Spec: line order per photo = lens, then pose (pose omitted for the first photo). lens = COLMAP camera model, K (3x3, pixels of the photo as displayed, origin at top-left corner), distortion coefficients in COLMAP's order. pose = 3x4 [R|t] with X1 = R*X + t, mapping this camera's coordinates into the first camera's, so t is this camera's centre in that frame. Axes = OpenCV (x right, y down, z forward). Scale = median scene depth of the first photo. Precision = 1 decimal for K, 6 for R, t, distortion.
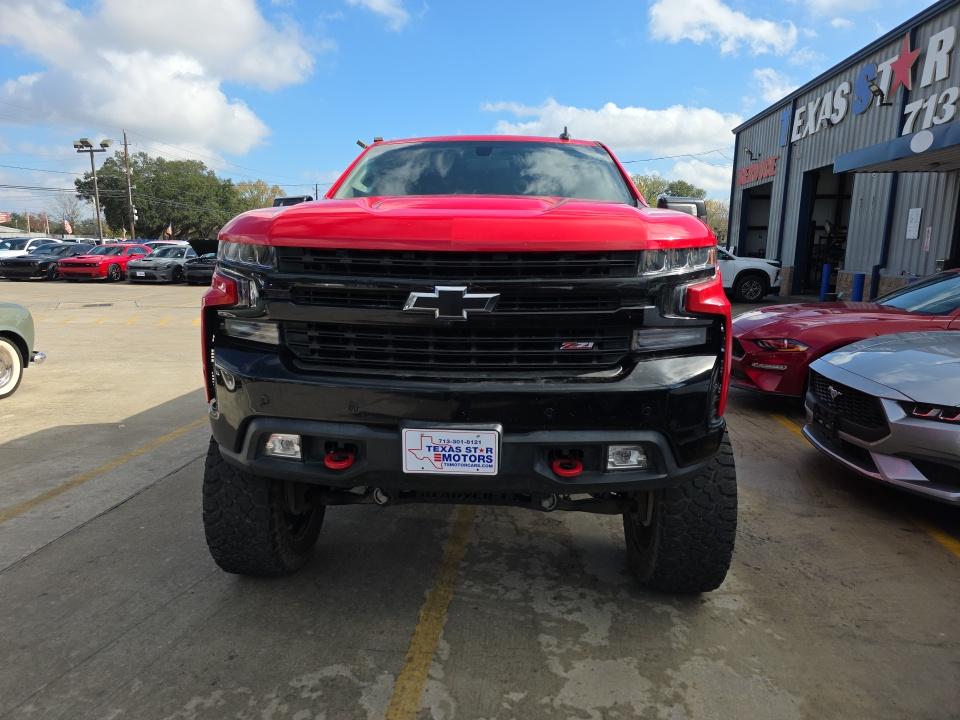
lens RADIAL K [[647.5, 0, 478.8], [0, 647.5, 360.5], [0, 0, 1]] dist [0.051427, -0.031642]
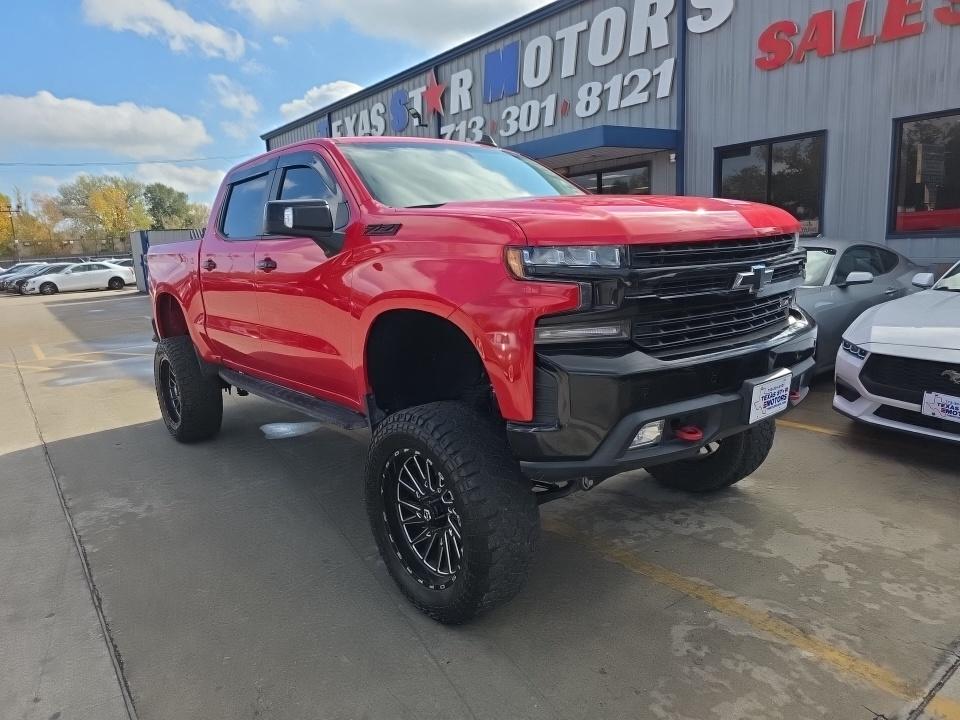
lens RADIAL K [[647.5, 0, 478.8], [0, 647.5, 360.5], [0, 0, 1]] dist [0.051427, -0.031642]
pose [[0.720714, -0.170689, 0.671890, -0.951837], [0.175033, 0.982616, 0.061876, -0.078267], [-0.670772, 0.073008, 0.738061, 0.335399]]
